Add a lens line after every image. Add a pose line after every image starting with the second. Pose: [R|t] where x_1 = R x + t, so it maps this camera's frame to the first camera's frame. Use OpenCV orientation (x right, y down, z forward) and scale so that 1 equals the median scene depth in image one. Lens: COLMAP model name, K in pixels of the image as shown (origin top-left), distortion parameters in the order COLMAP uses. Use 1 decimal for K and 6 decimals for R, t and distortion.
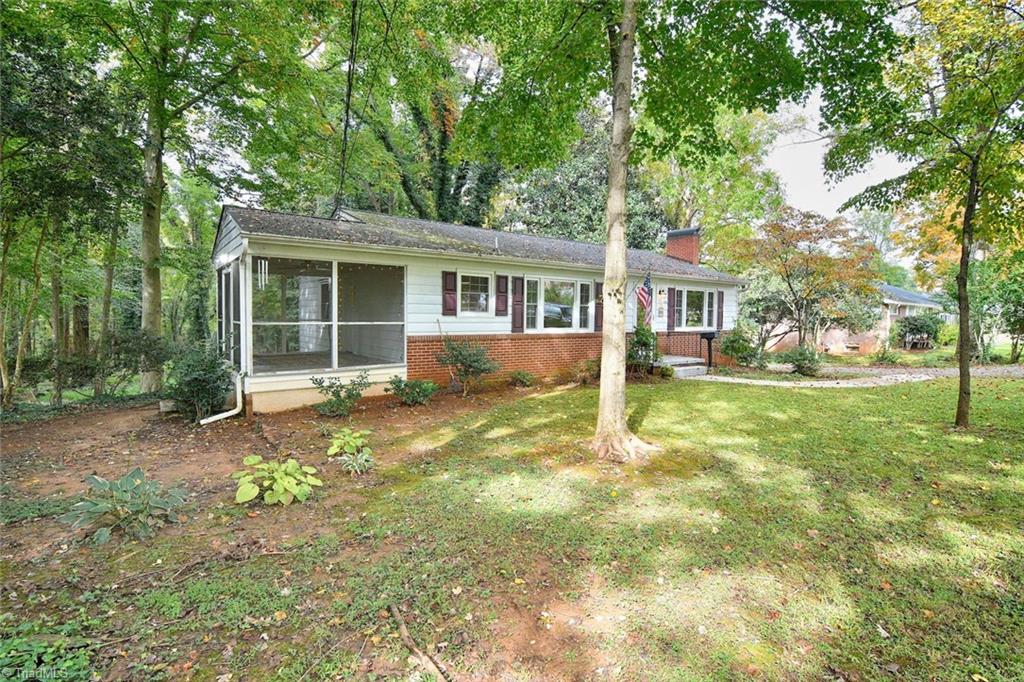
lens RADIAL K [[494.8, 0, 505.6], [0, 494.8, 342.4], [0, 0, 1]] dist [-0.023696, -0.000316]
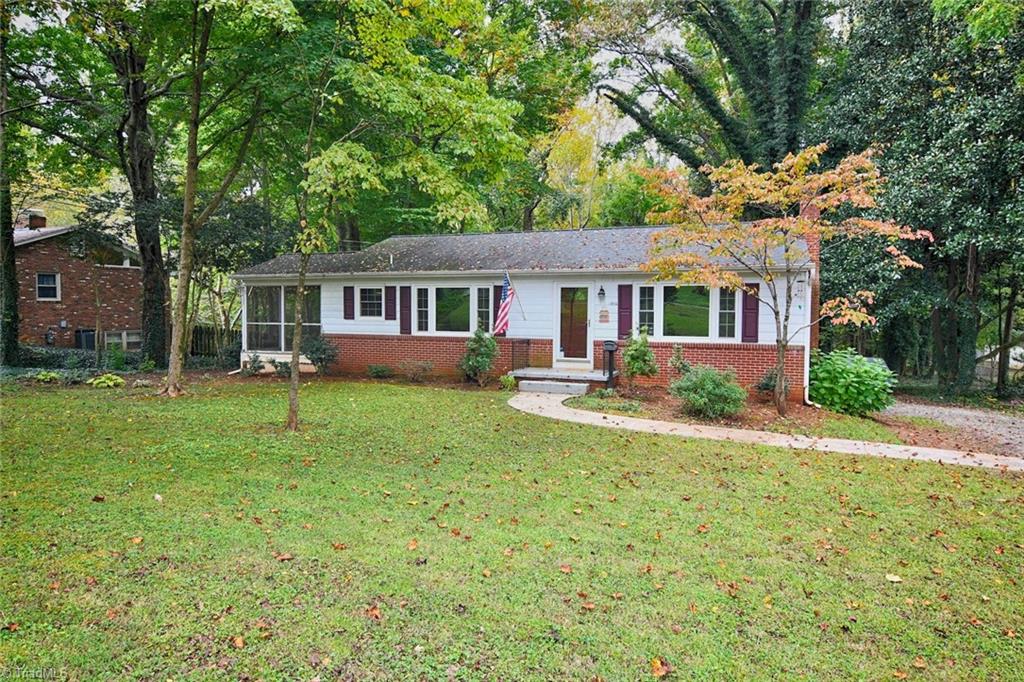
lens RADIAL K [[627.3, 0, 512.0], [0, 627.3, 341.0], [0, 0, 1]] dist [0.004900, 0.000530]
pose [[0.528330, 0.032235, -0.848427, 1.456610], [-0.049188, 0.998763, 0.007317, -0.027623], [0.847613, 0.037866, 0.529261, 0.448183]]
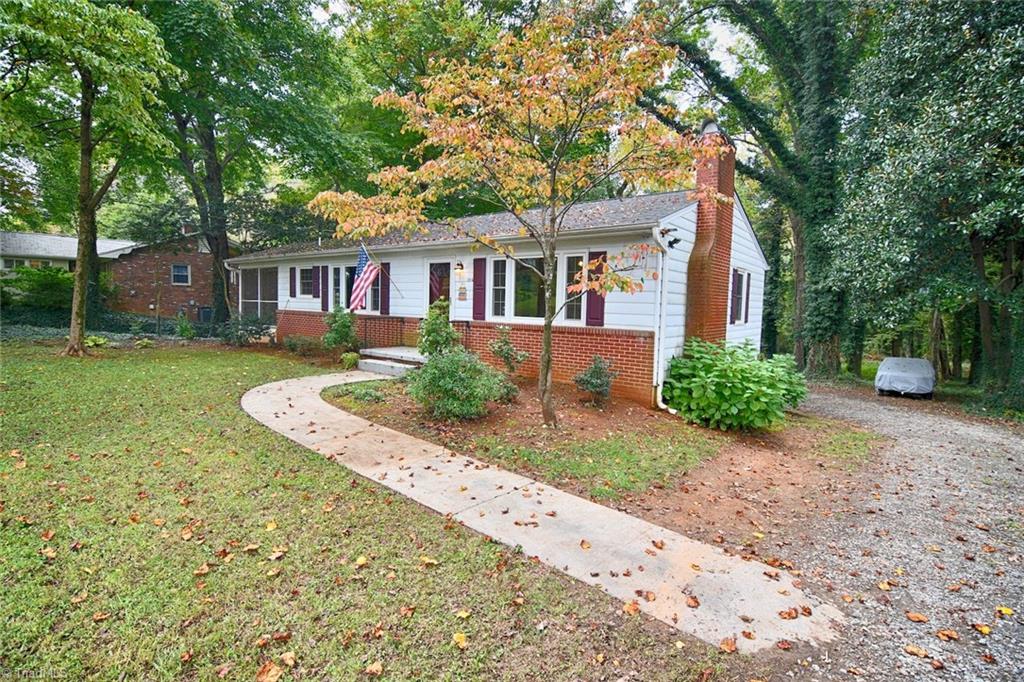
lens RADIAL K [[483.4, 0, 508.9], [0, 483.4, 336.7], [0, 0, 1]] dist [-0.014806, -0.000997]
pose [[0.259221, 0.059037, -0.964012, 1.358642], [-0.079103, 0.996074, 0.039730, -0.041446], [0.962573, 0.065958, 0.262873, 1.171256]]
